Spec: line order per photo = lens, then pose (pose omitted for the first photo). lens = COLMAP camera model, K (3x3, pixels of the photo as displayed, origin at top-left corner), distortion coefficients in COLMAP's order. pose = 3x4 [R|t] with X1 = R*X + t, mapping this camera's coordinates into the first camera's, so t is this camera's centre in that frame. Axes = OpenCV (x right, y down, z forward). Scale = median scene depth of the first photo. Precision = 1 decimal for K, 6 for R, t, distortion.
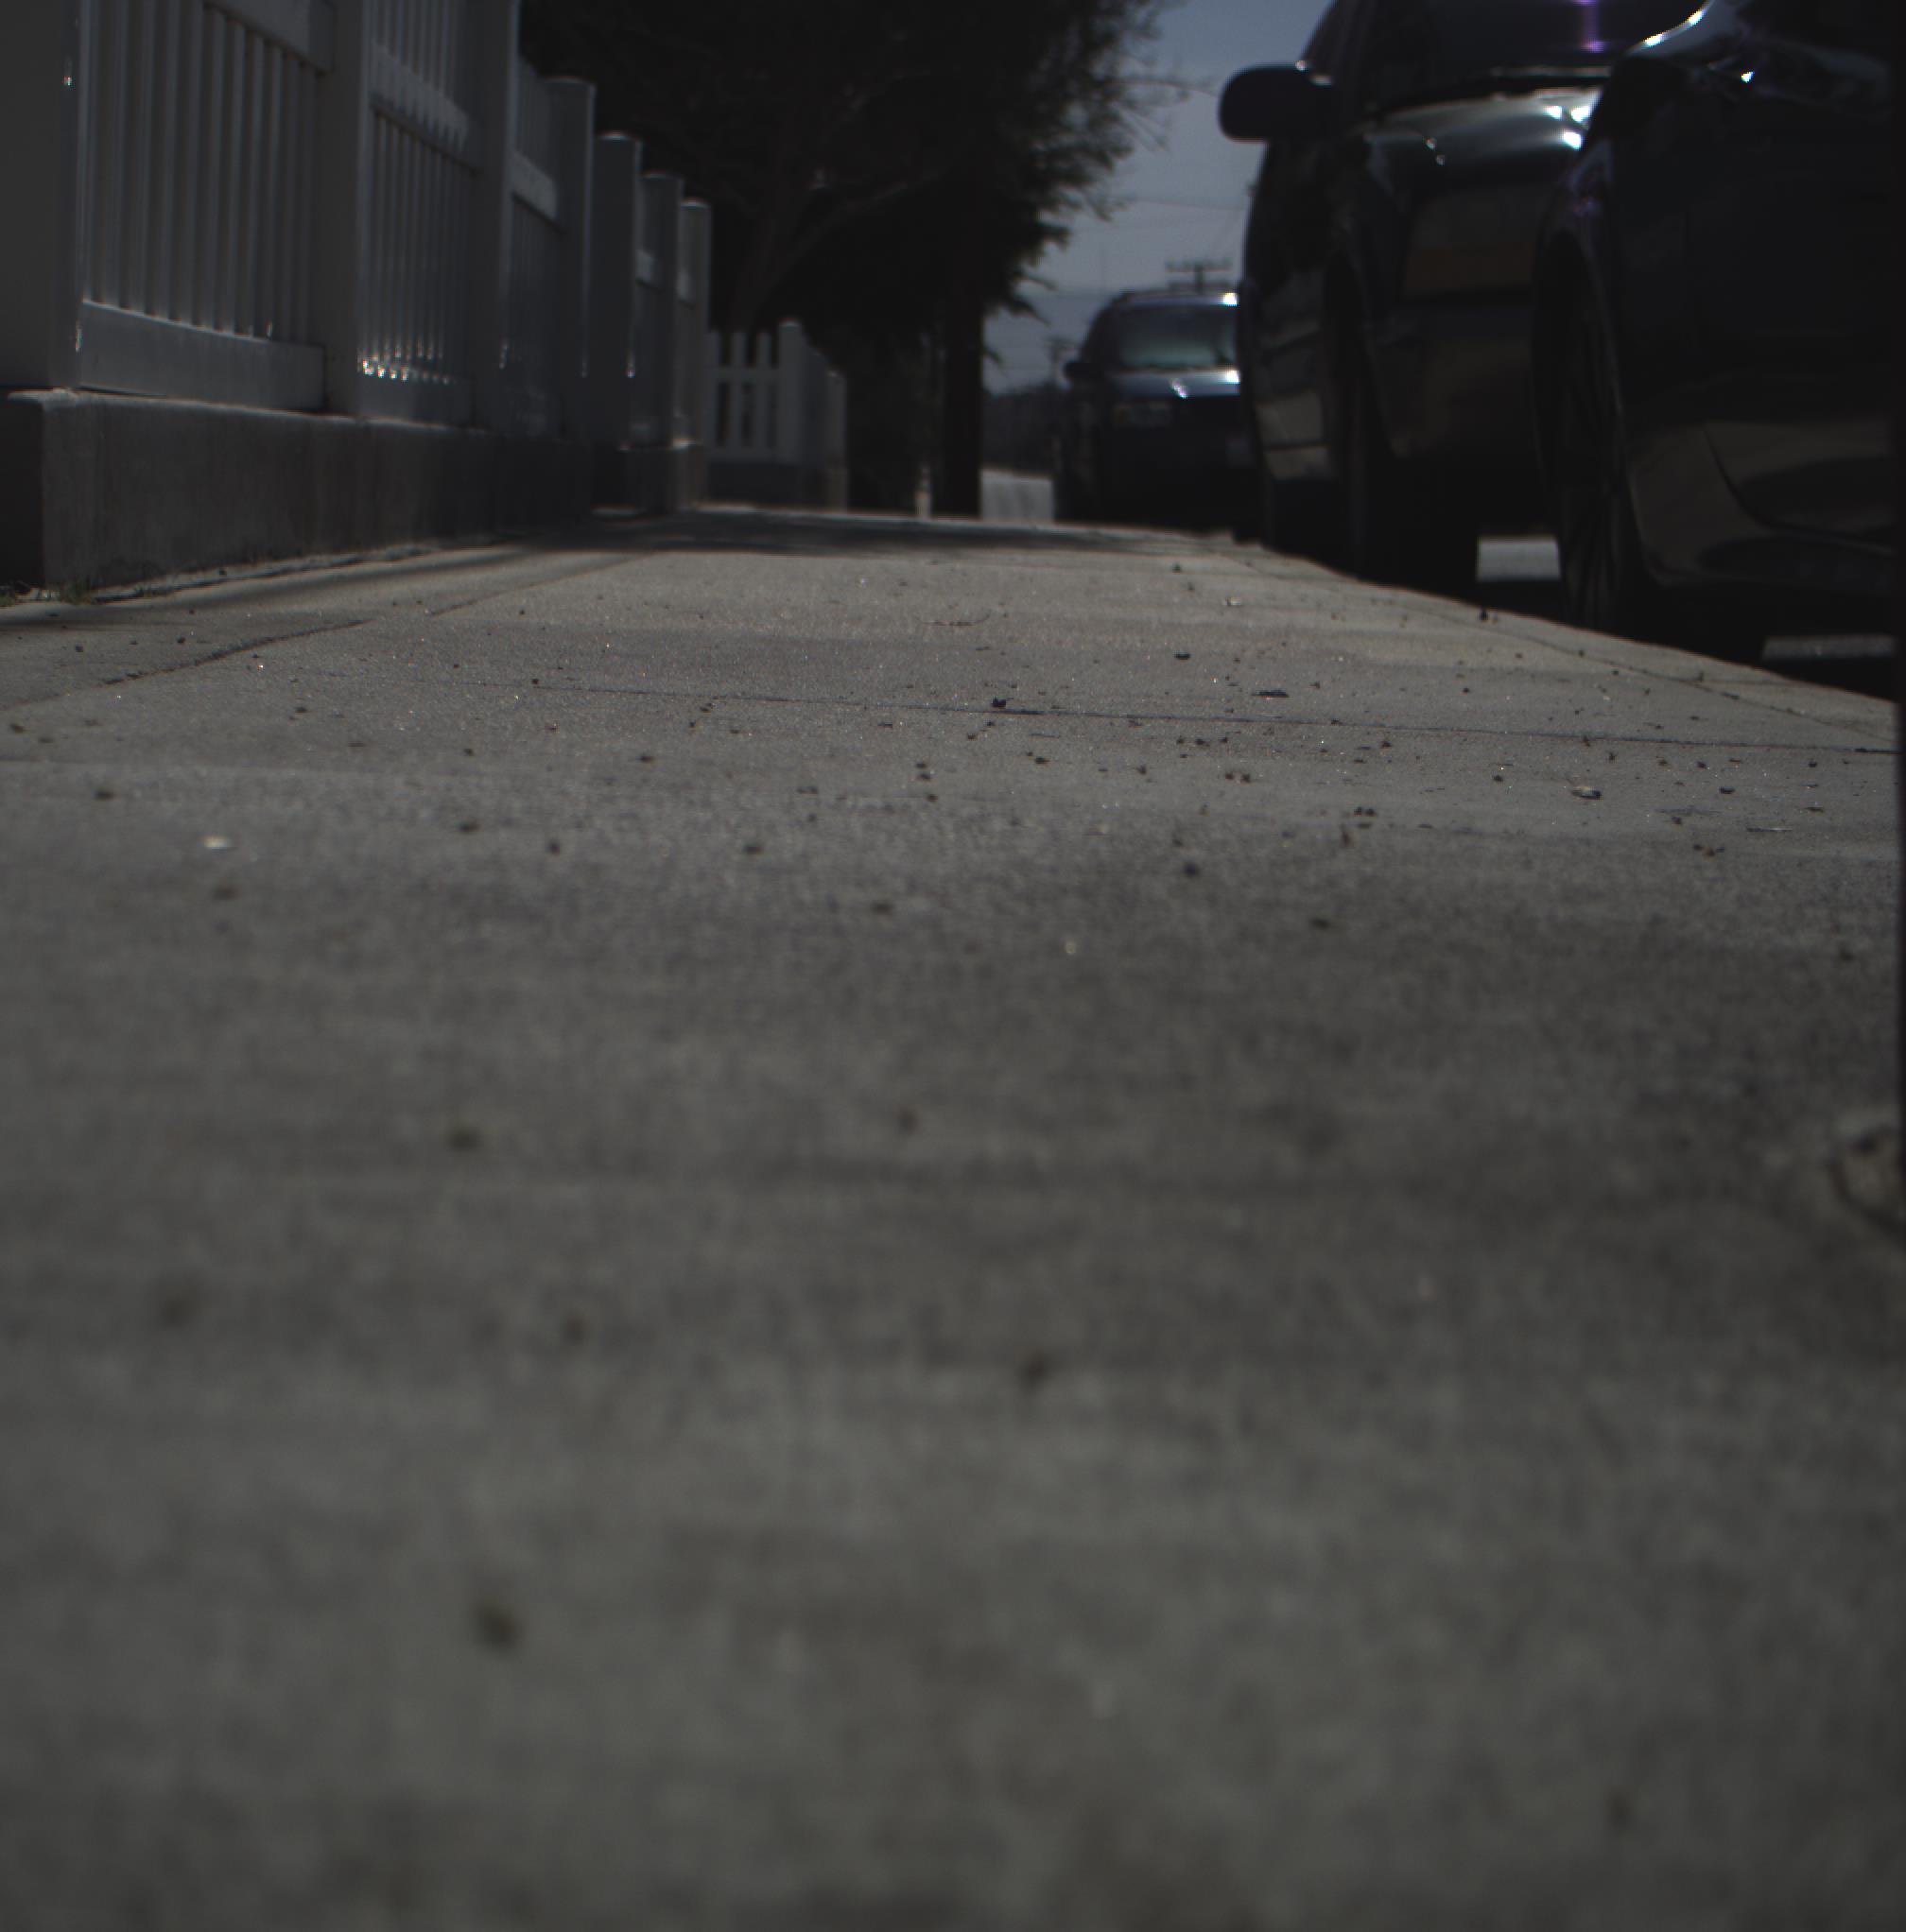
lens RADIAL K [[4524.3, 0, 953.0], [0, 4524.3, 966.0], [0, 0, 1]] dist [-0.107738, 0.460278]
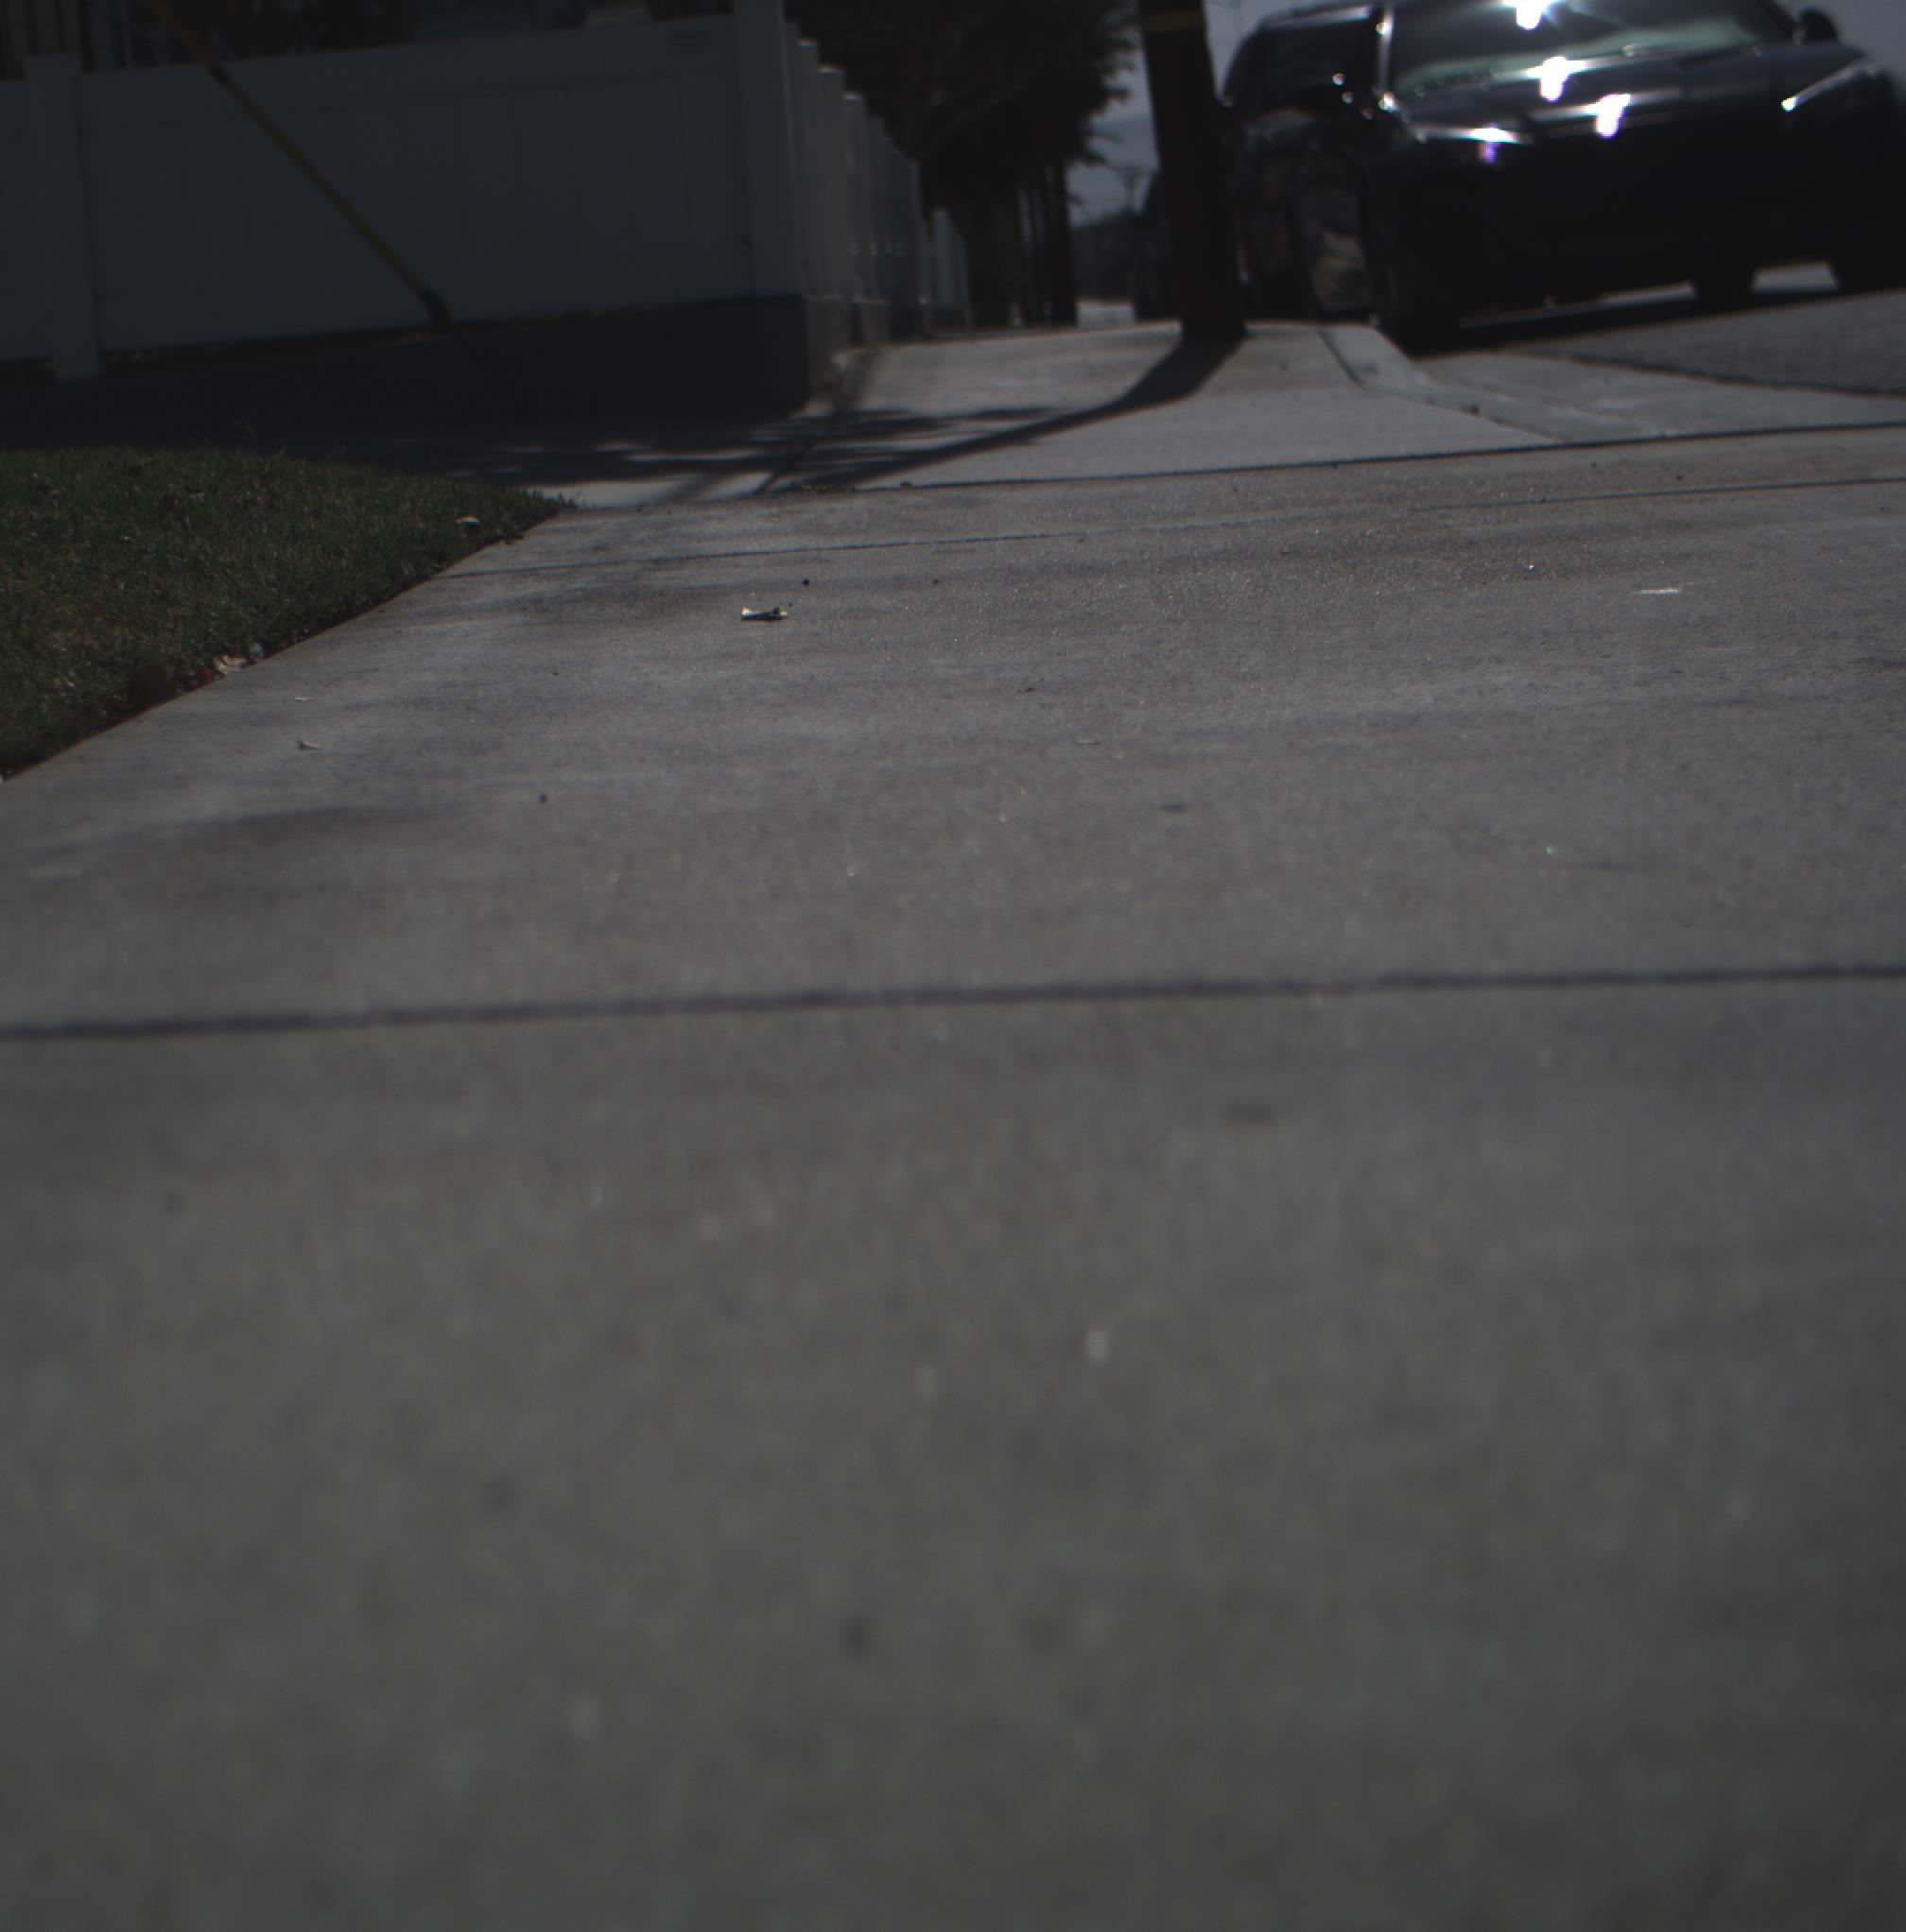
lens RADIAL K [[4642.0, 0, 953.0], [0, 4642.0, 966.0], [0, 0, 1]] dist [-0.097592, 0.345729]
pose [[0.994179, -0.102503, -0.033178, -0.007308], [0.103480, 0.994203, 0.029207, 0.054961], [0.029992, -0.032470, 0.999023, -0.492667]]
